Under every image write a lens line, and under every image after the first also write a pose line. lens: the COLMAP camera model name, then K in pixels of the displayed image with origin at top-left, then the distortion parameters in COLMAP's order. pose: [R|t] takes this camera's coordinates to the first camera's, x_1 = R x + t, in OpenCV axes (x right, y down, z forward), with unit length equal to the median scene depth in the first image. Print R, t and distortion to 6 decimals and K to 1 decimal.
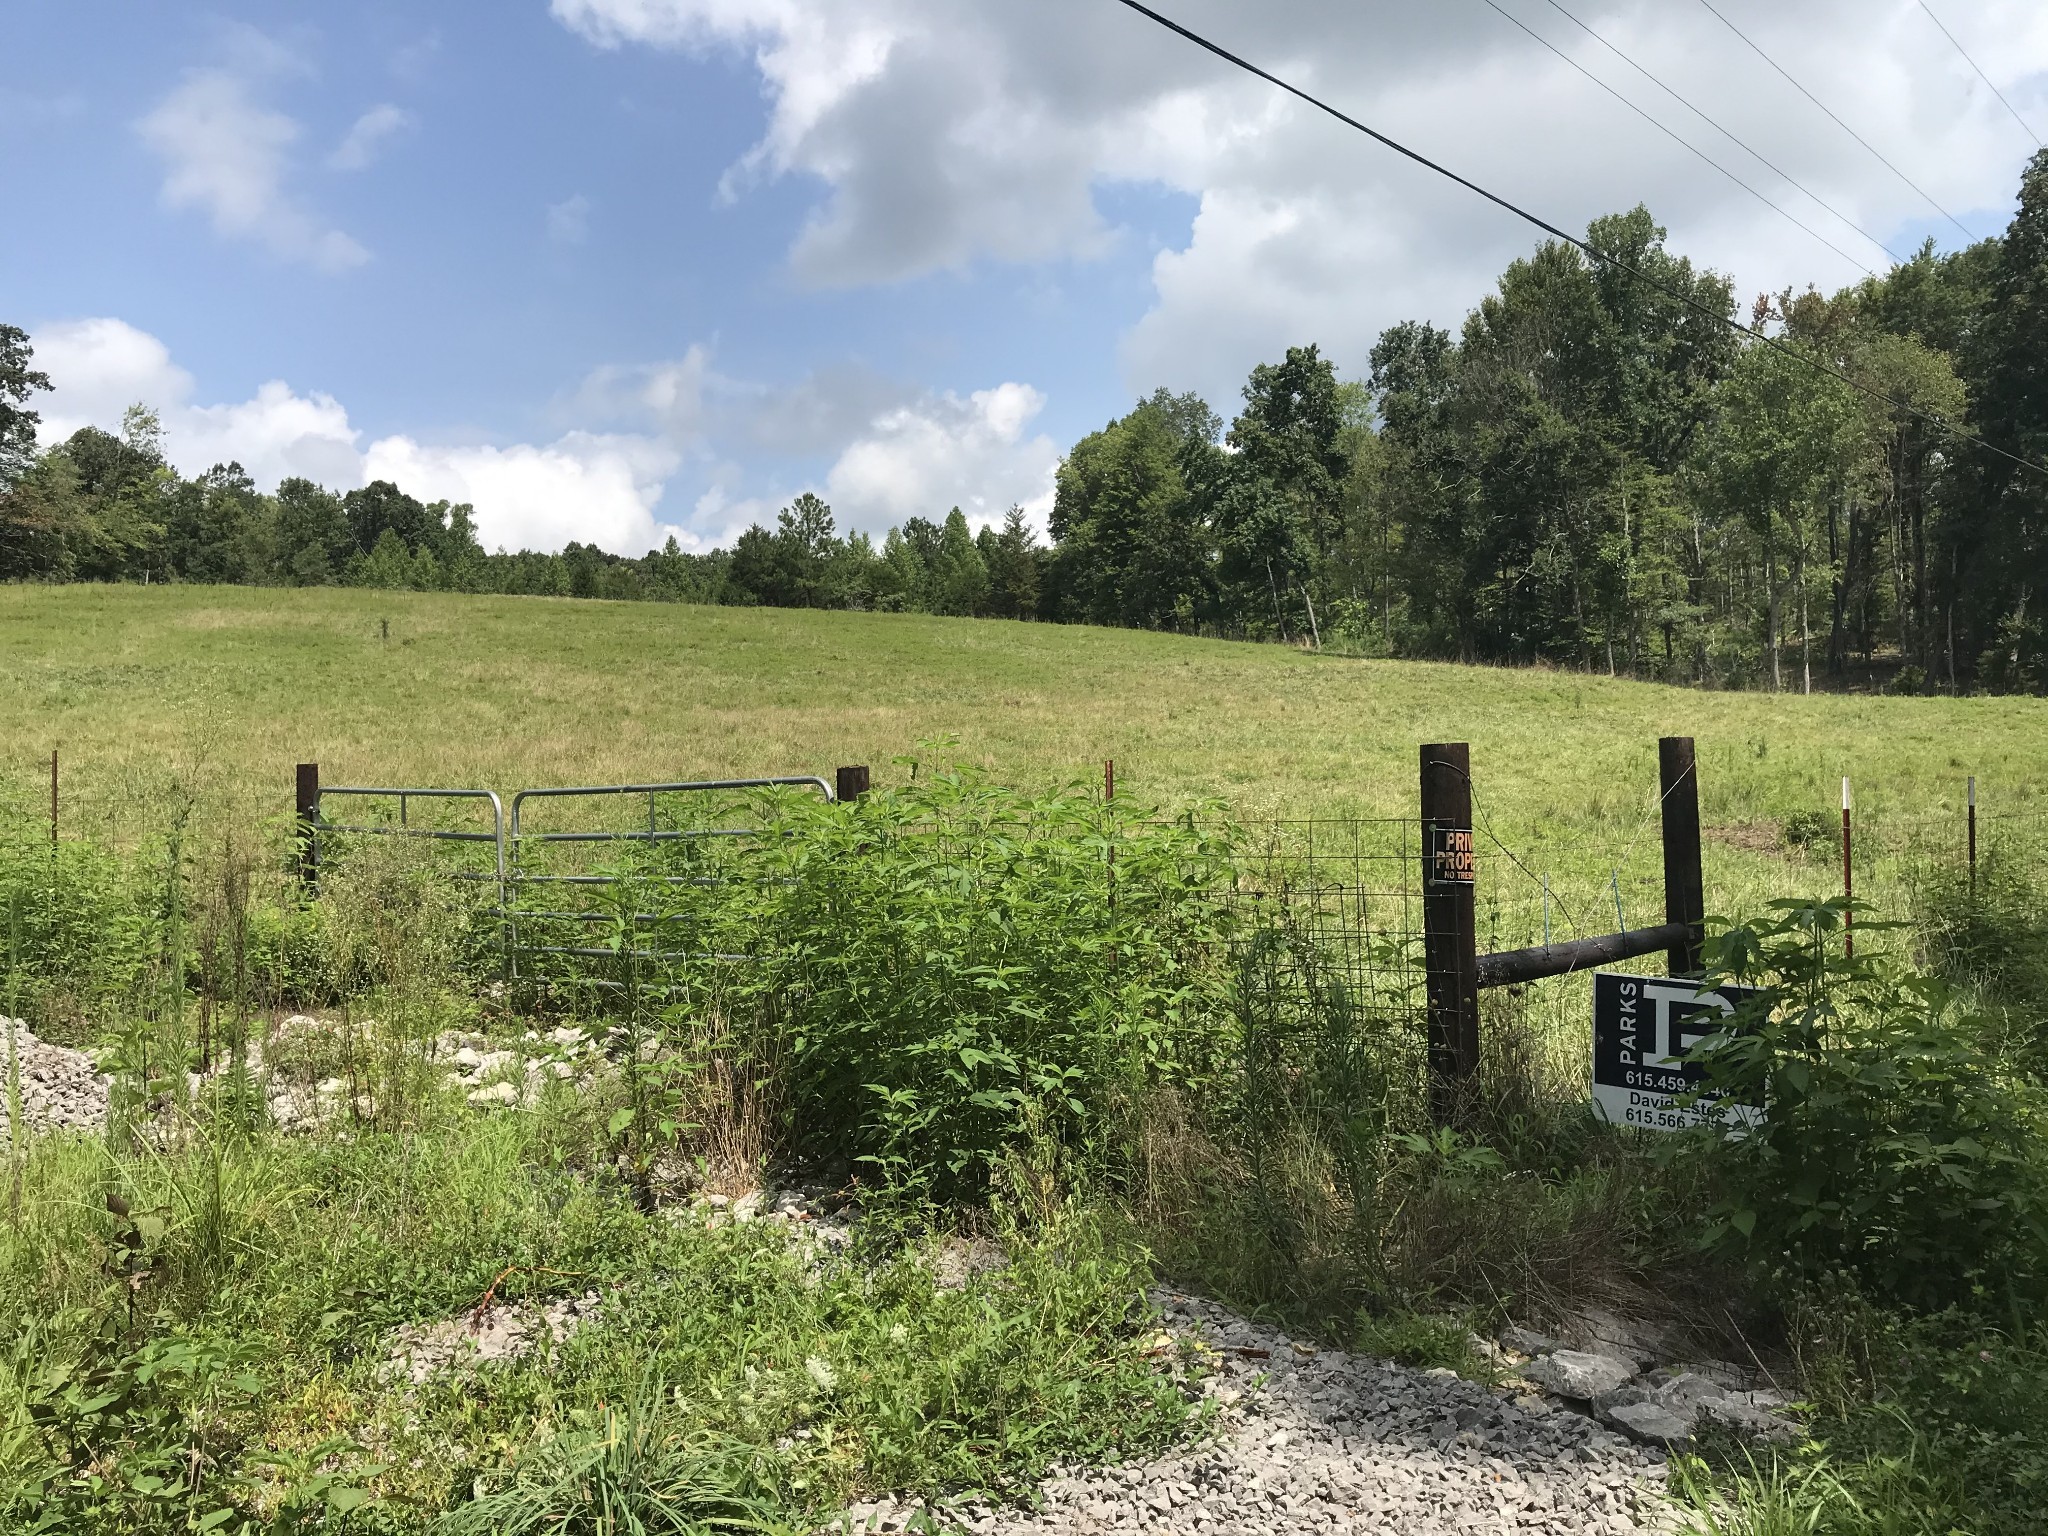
lens RADIAL K [[1662.1, 0, 1020.2], [0, 1662.1, 759.7], [0, 0, 1]] dist [0.082271, -0.144244]
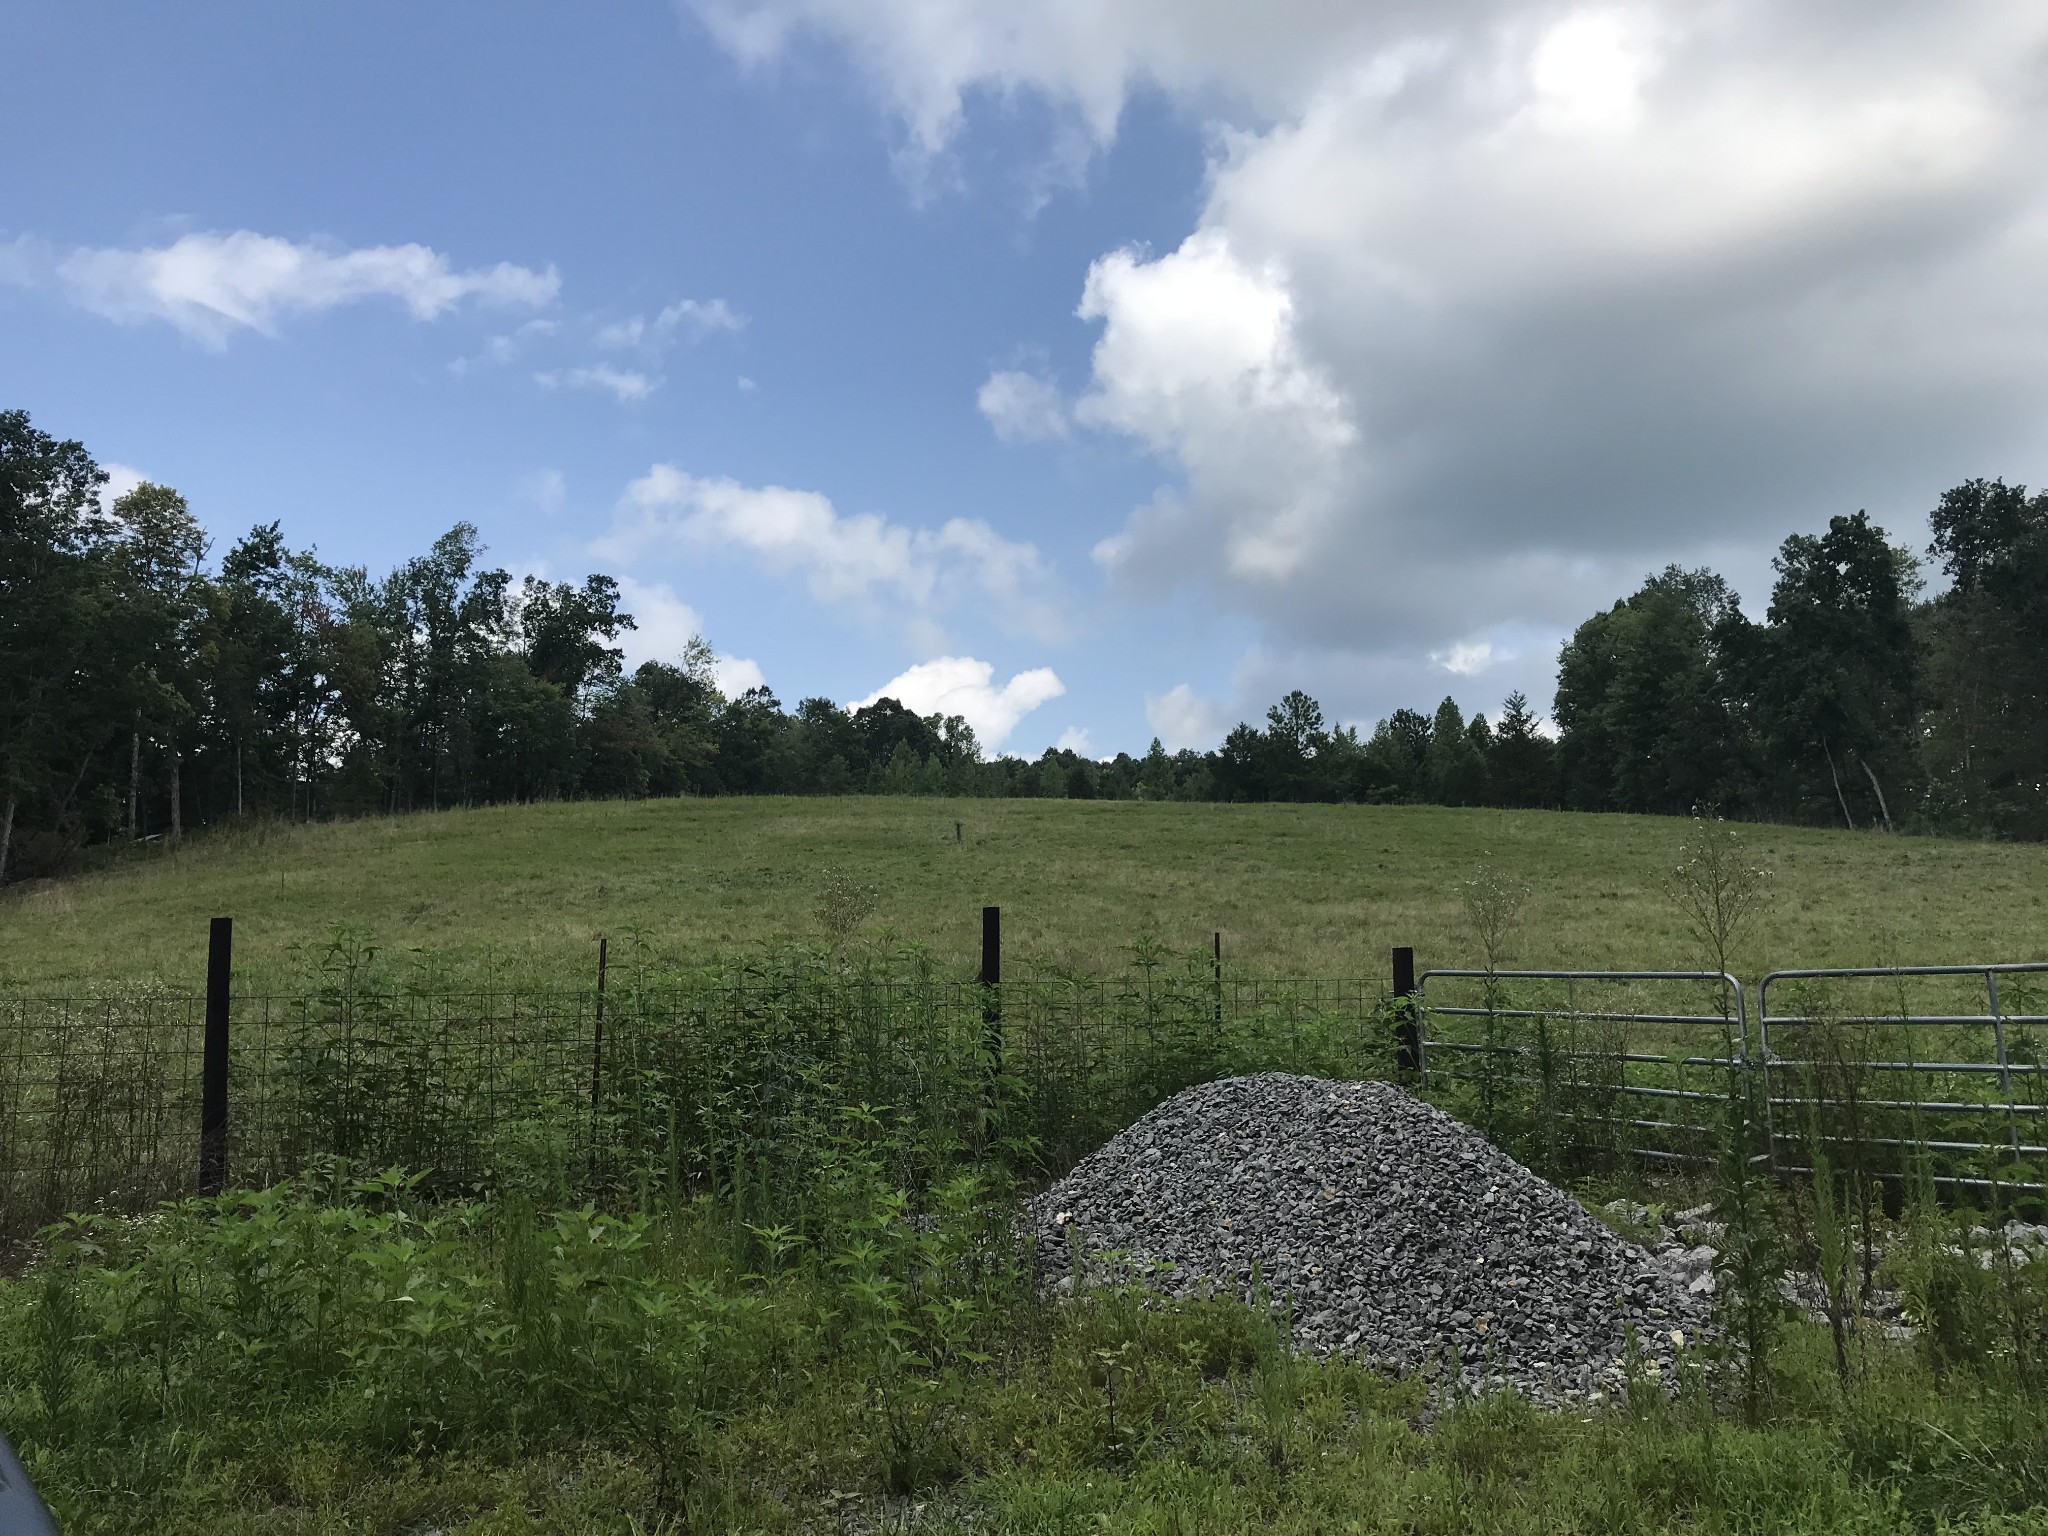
lens RADIAL K [[1676.1, 0, 1027.4], [0, 1676.1, 761.4], [0, 0, 1]] dist [-0.003439, 0.028800]
pose [[0.966160, -0.031174, -0.256053, -0.042078], [0.001242, 0.993221, -0.116235, 0.000633], [0.257941, 0.111984, 0.959649, -0.009773]]
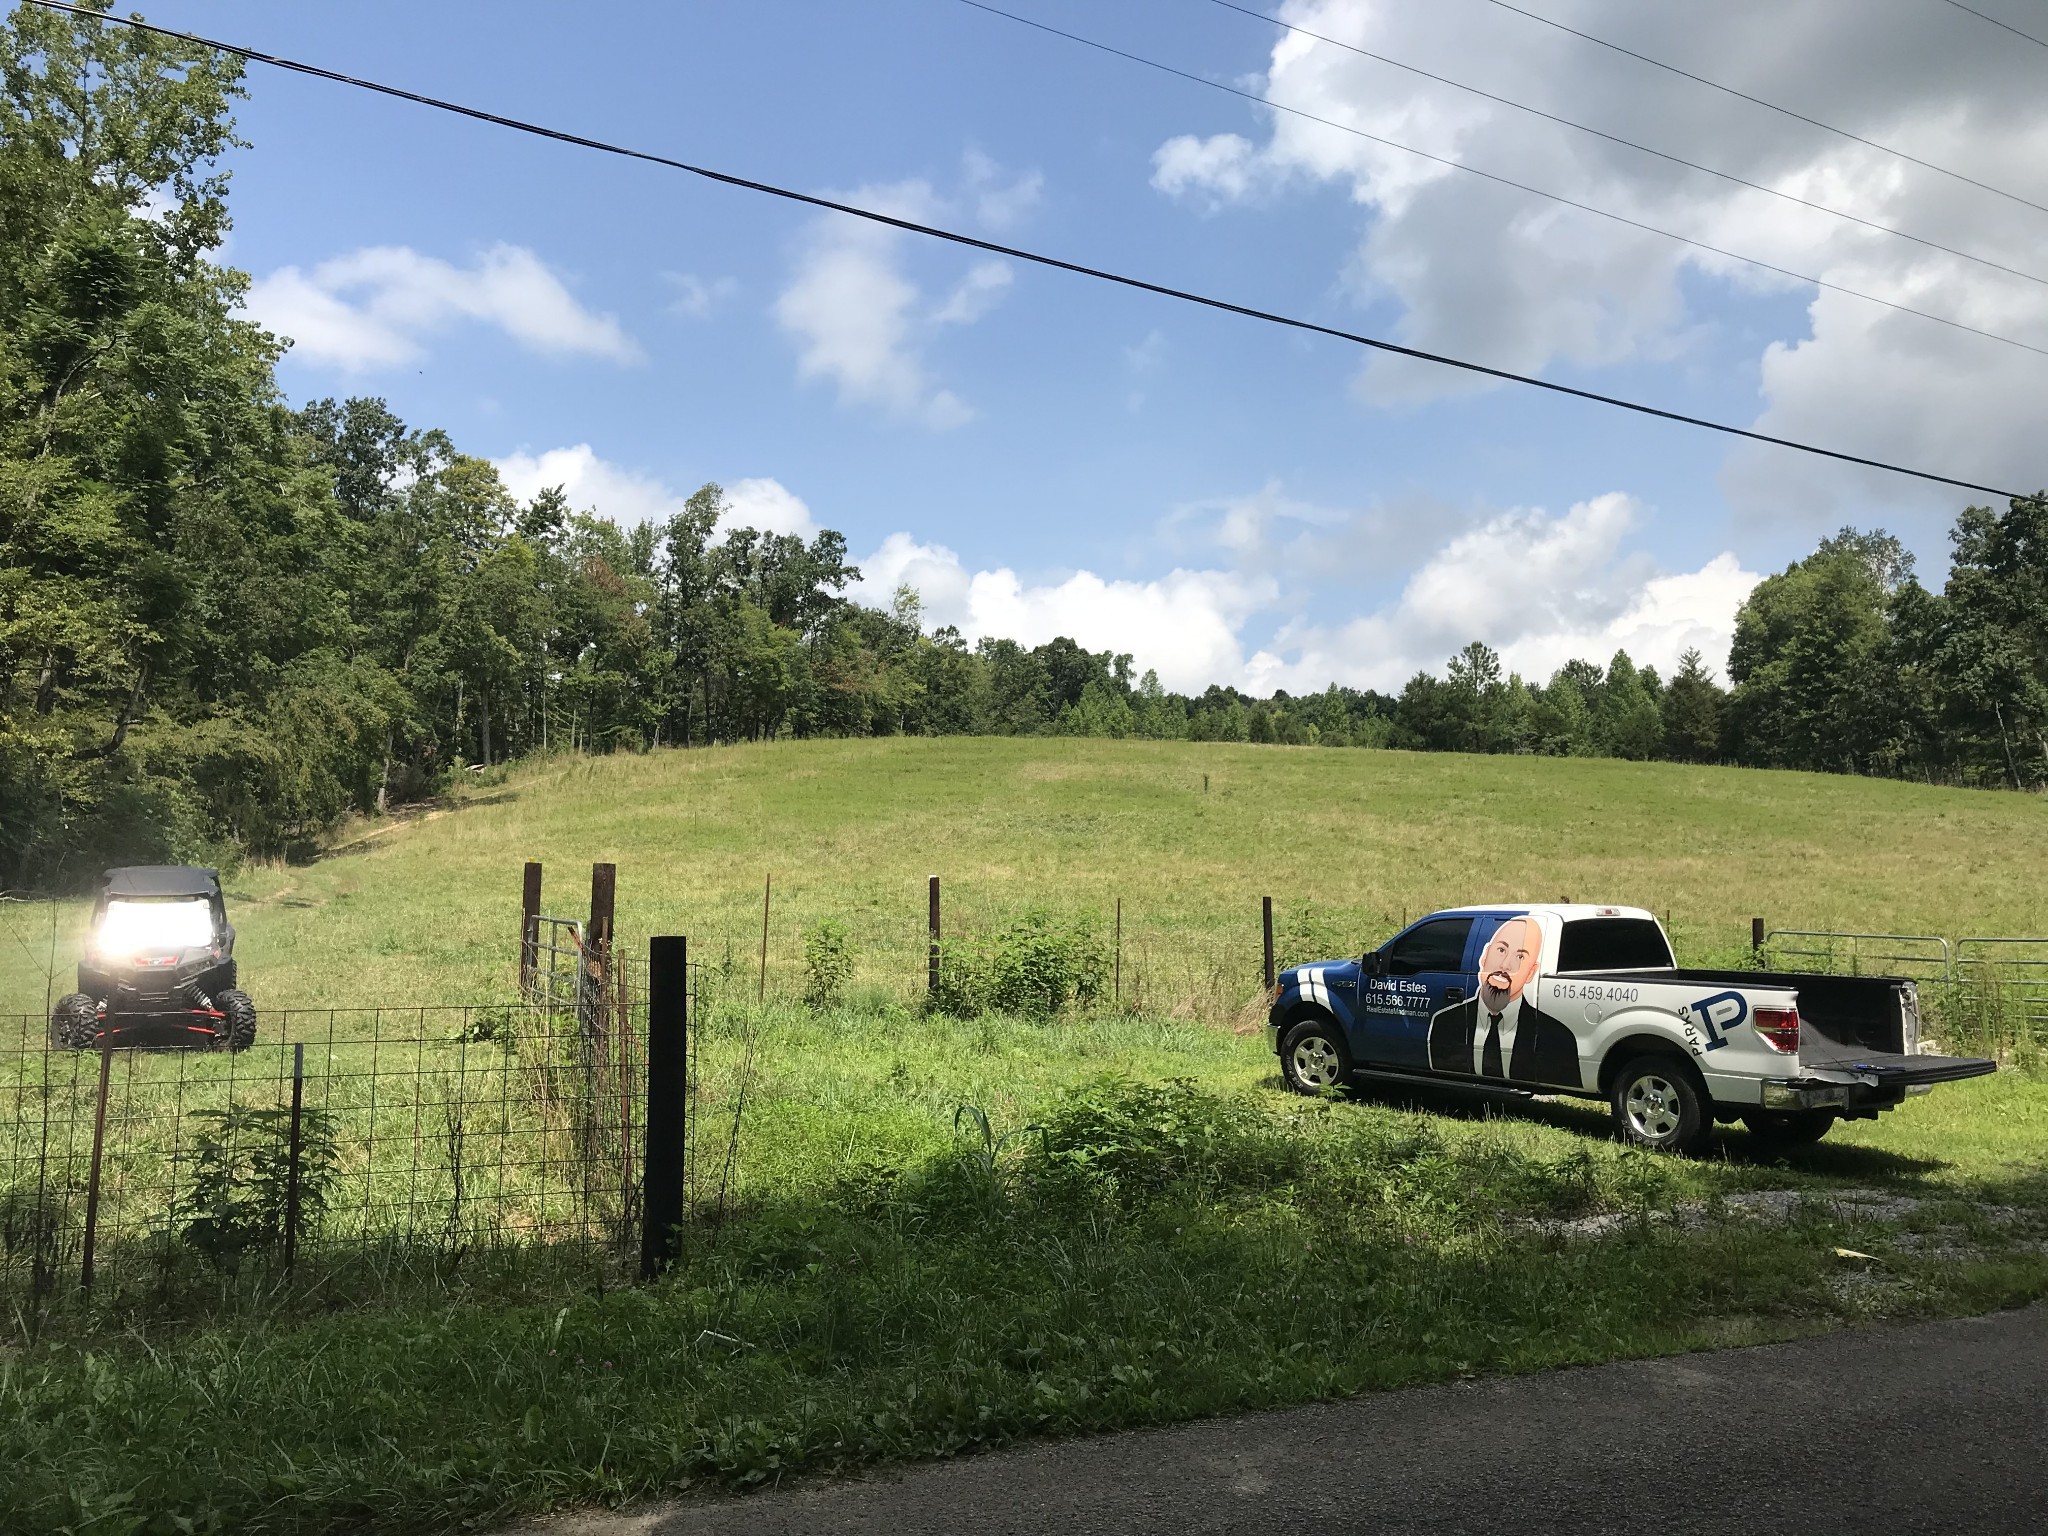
lens RADIAL K [[1663.1, 0, 1024.0], [0, 1663.1, 768.0], [0, 0, 1]] dist [0.031646, -0.033458]
pose [[0.942382, -0.000564, -0.334539, -0.064871], [-0.023296, 0.997460, -0.067304, -0.002210], [0.333727, 0.071220, 0.939975, -0.132406]]
